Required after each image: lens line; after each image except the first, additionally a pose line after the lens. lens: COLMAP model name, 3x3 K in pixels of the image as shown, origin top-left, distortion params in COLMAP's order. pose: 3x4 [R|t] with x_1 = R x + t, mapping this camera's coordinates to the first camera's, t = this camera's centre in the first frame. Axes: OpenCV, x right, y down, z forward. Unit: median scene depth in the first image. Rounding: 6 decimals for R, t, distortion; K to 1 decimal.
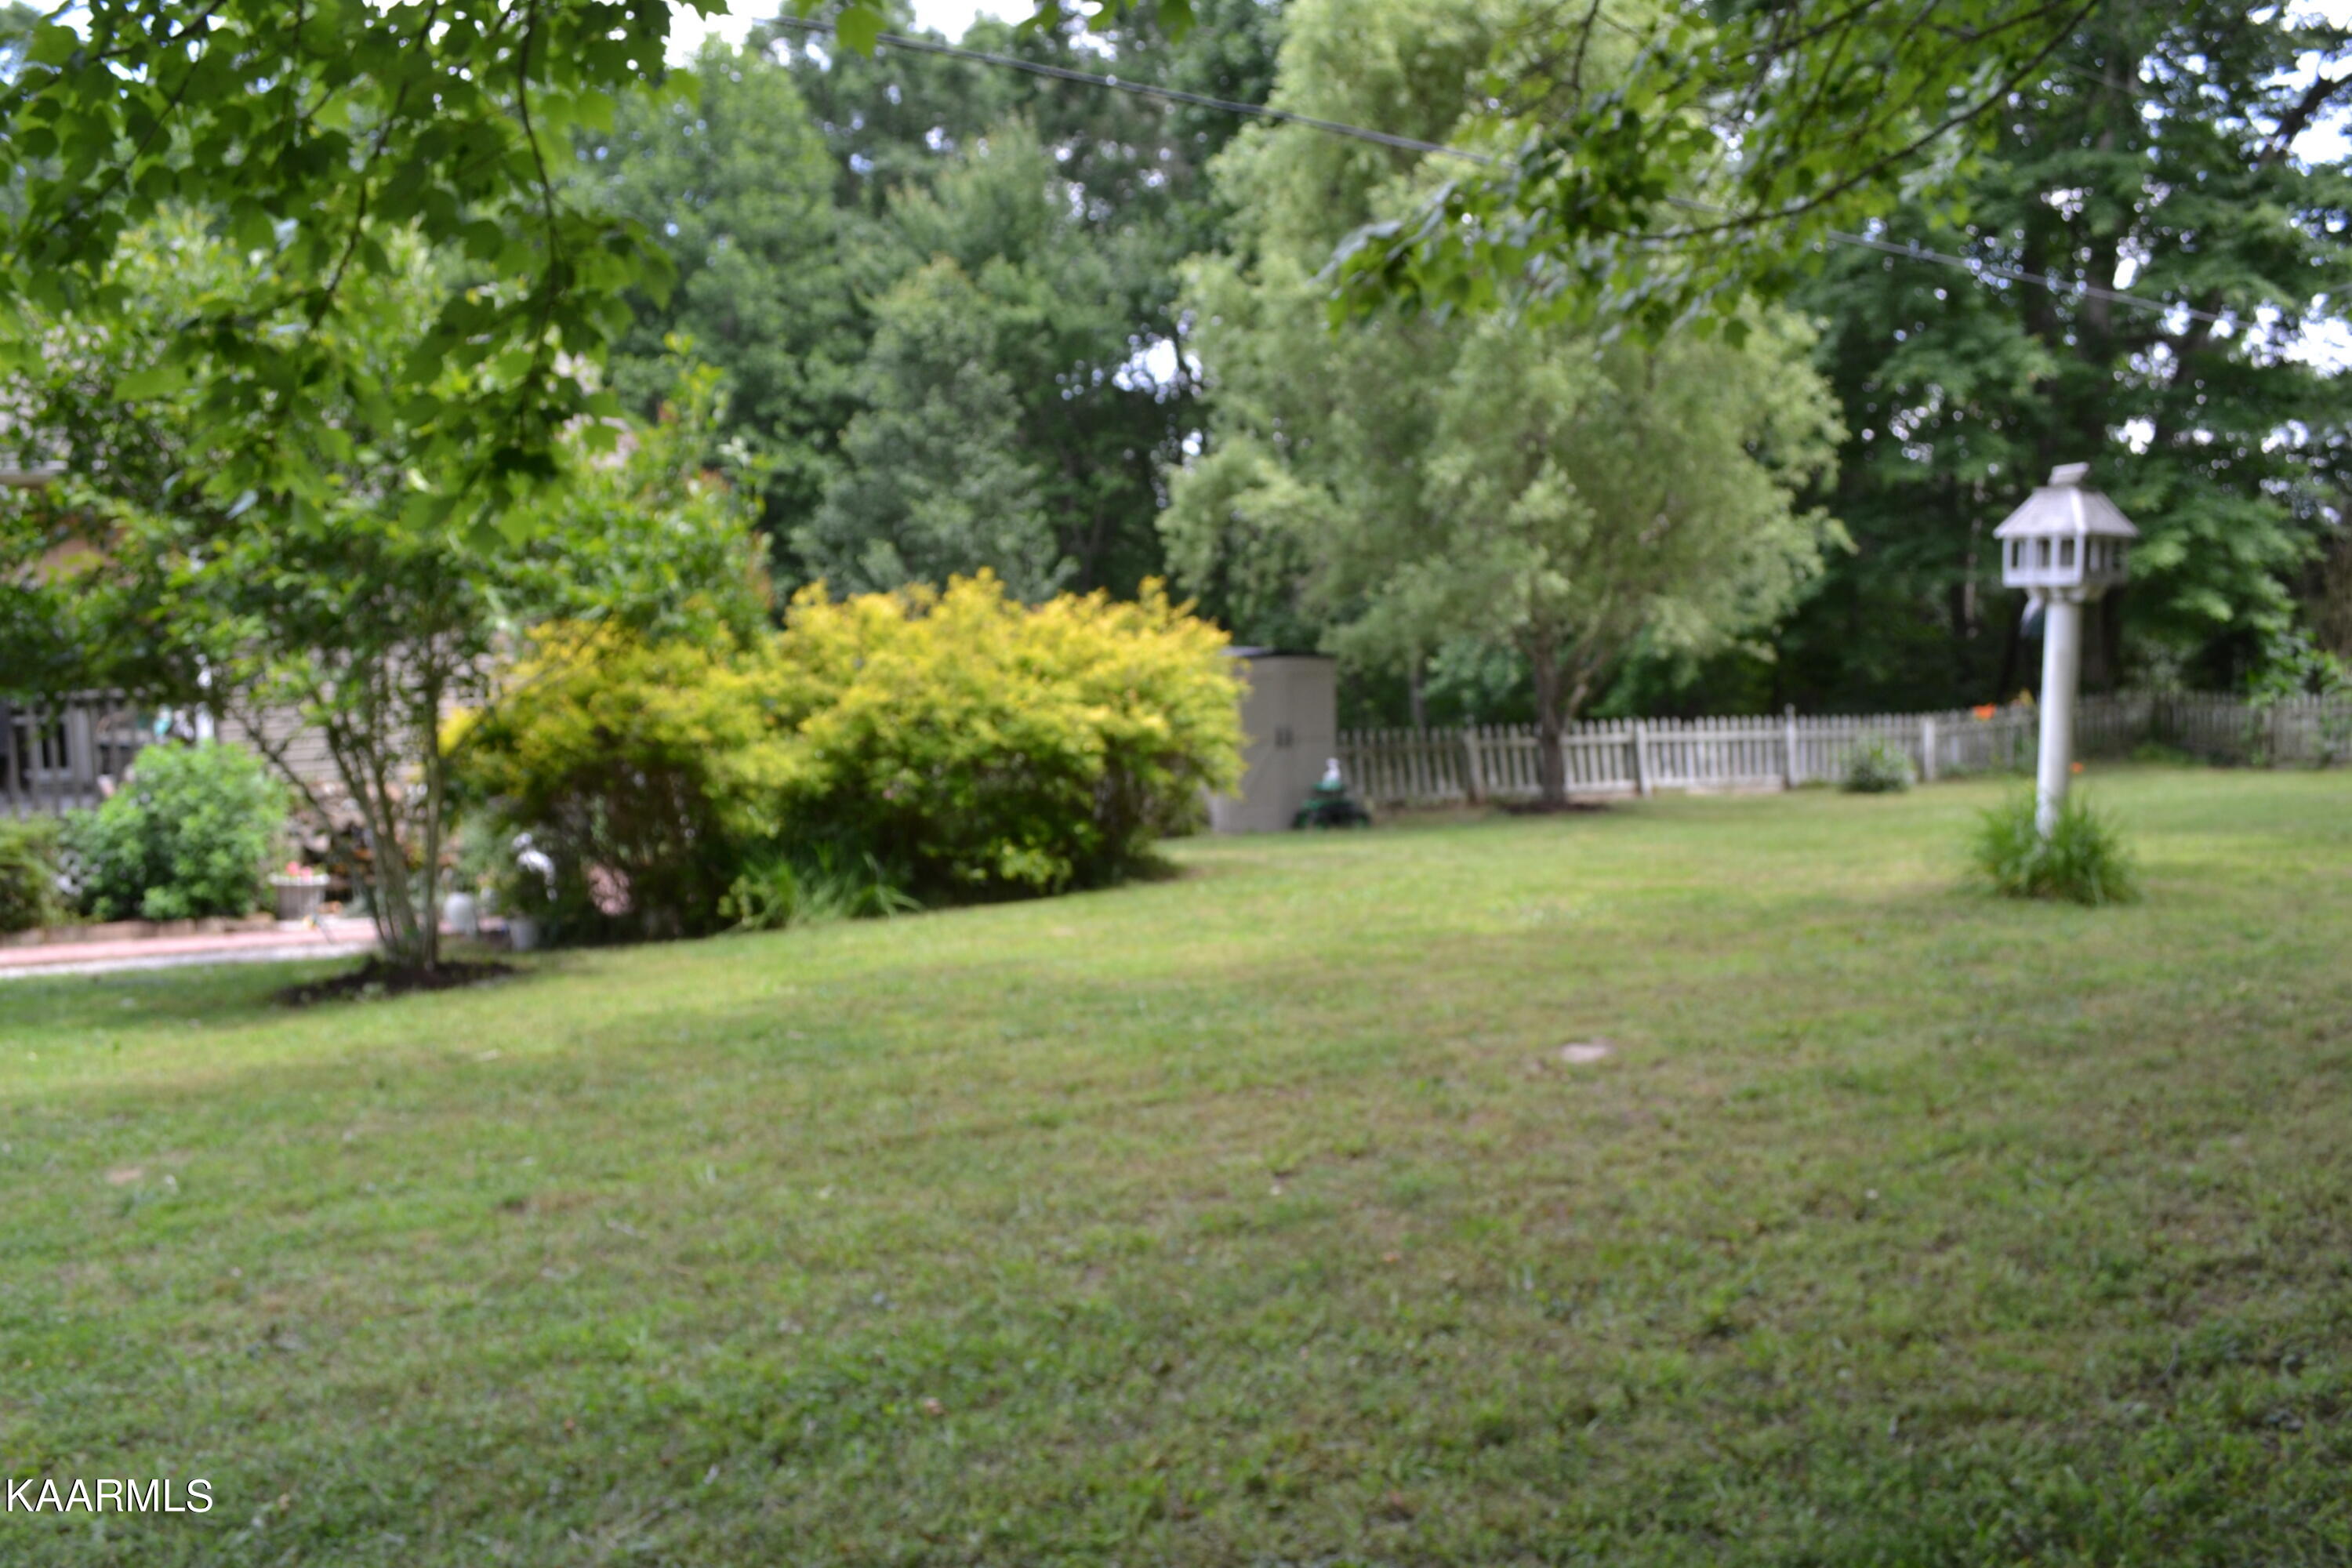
lens RADIAL K [[1902.5, 0, 1176.0], [0, 1902.5, 784.0], [0, 0, 1]] dist [-0.074883, 0.002717]
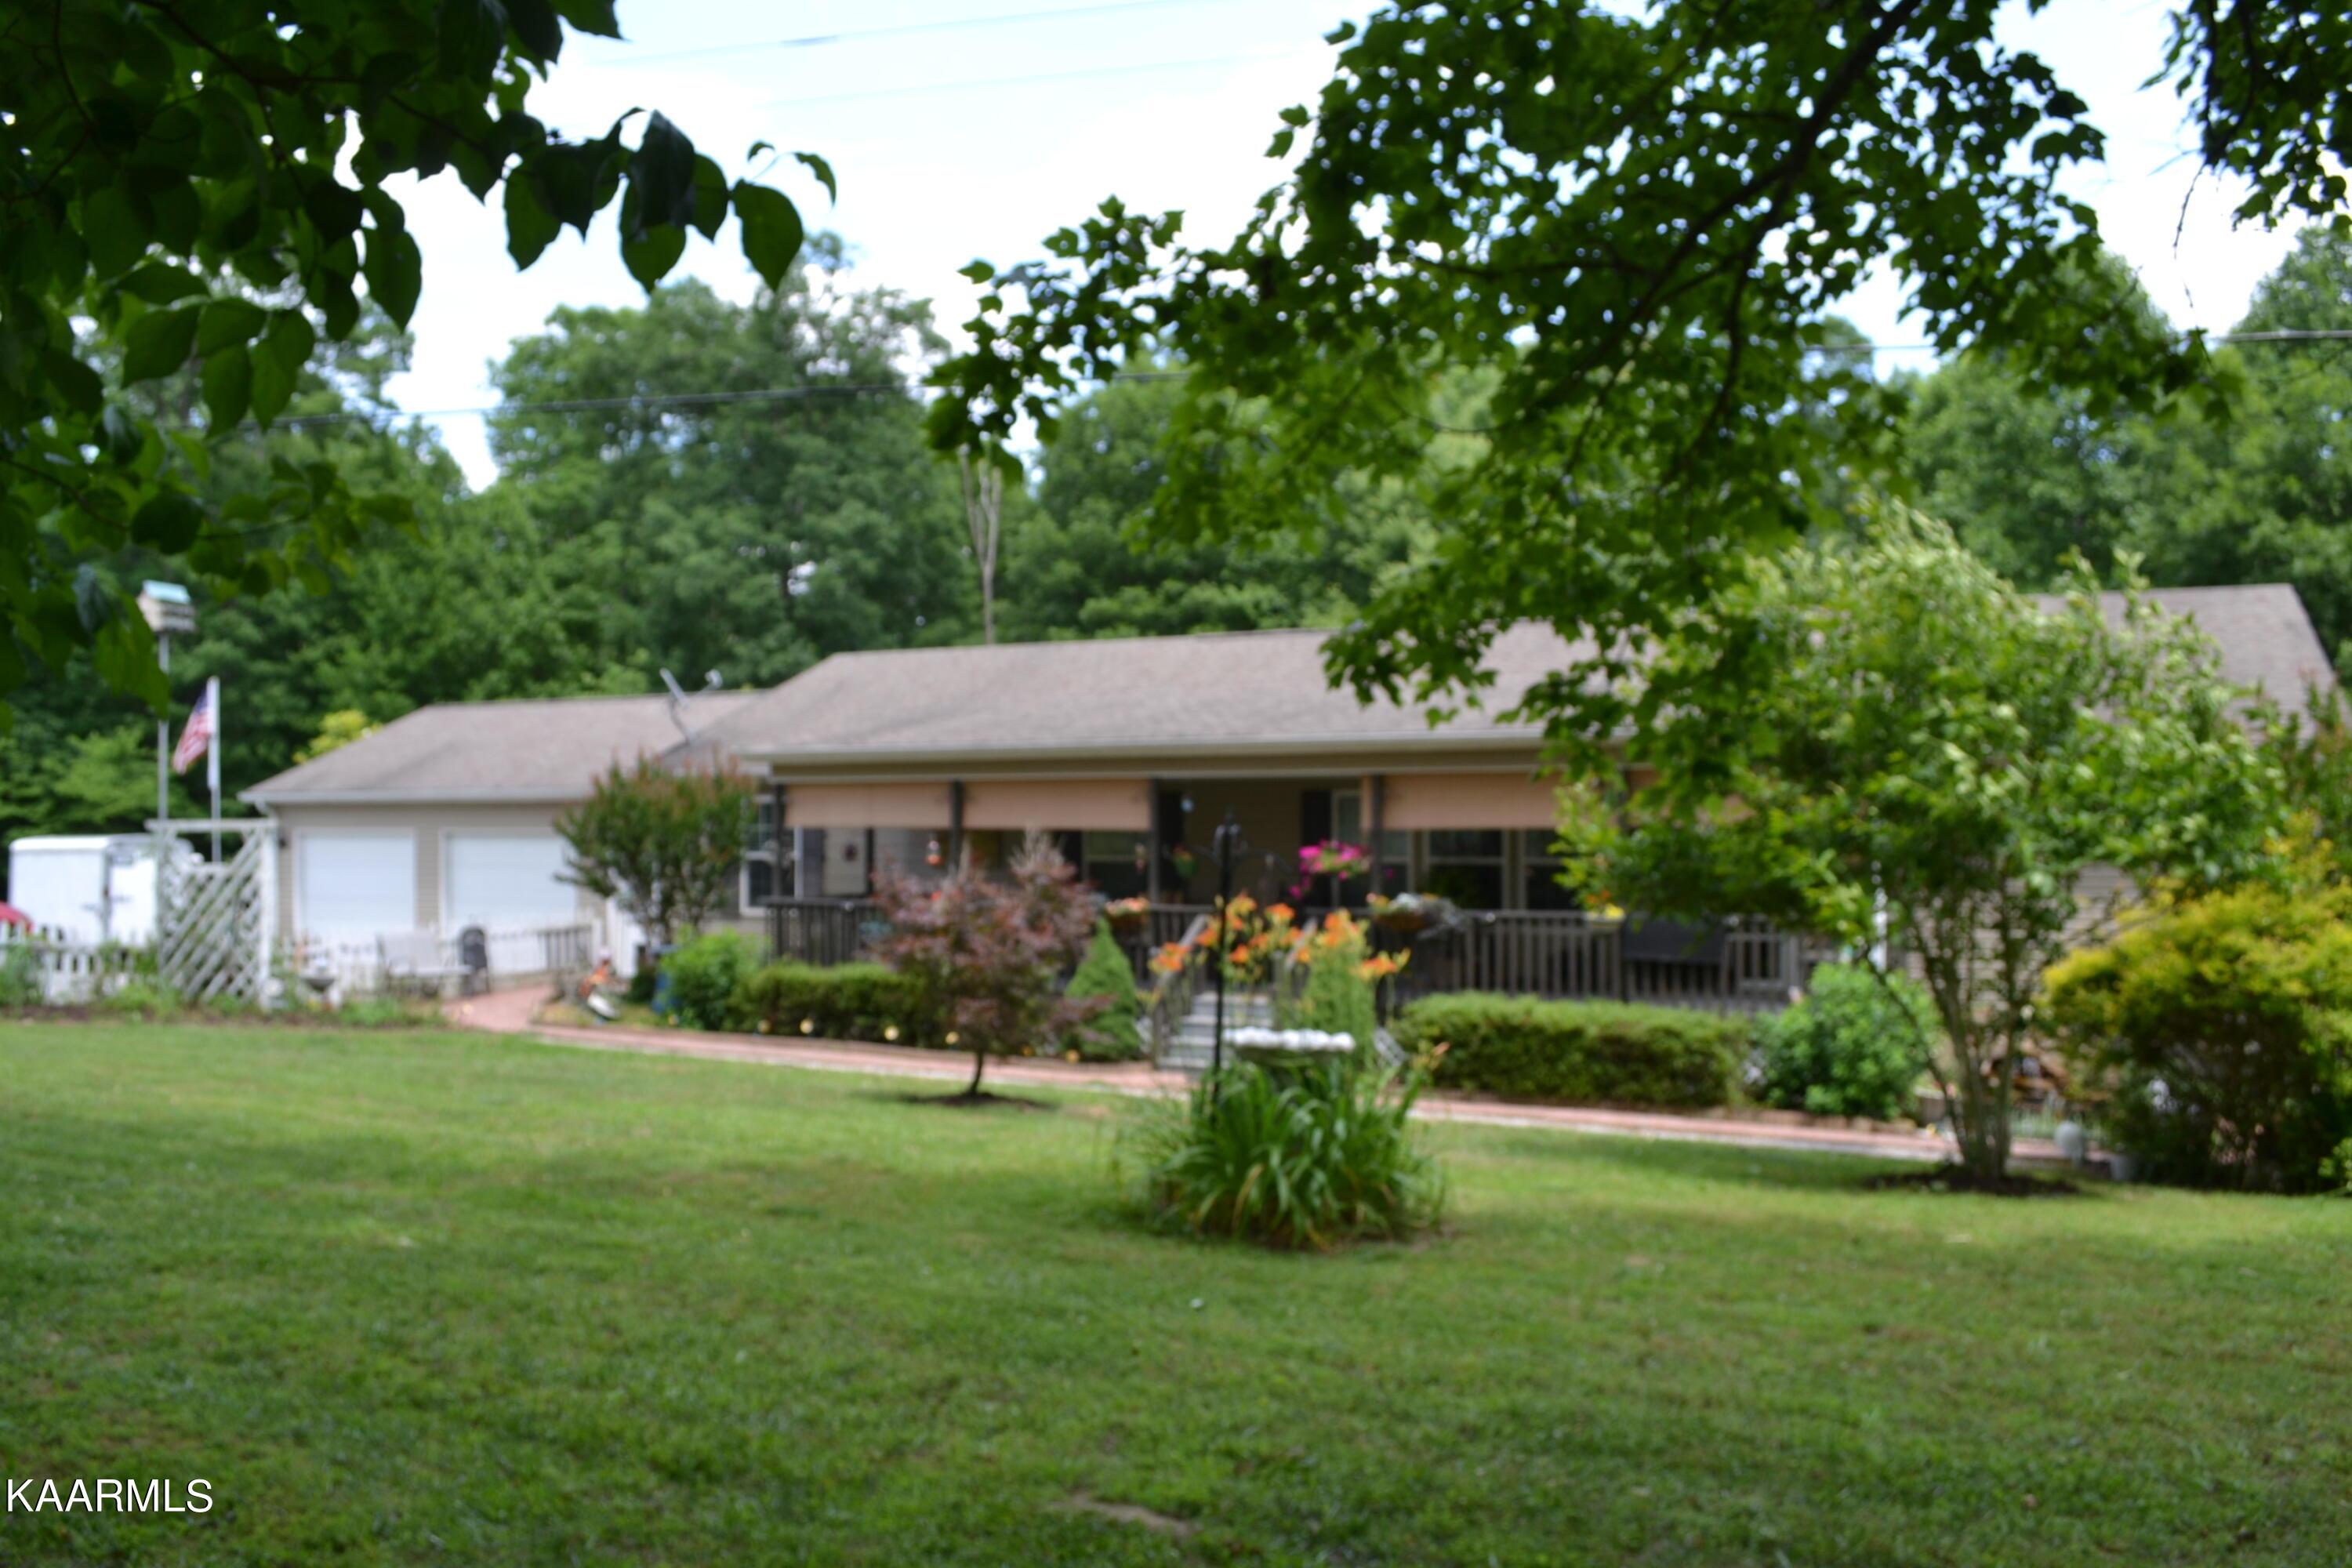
lens RADIAL K [[1906.3, 0, 1165.5], [0, 1906.3, 780.6], [0, 0, 1]] dist [-0.074615, 0.001451]
pose [[0.608817, -0.006756, -0.793282, 0.153144], [-0.095449, 0.992076, -0.081704, 0.001584], [0.787548, 0.125461, 0.603347, -0.071429]]
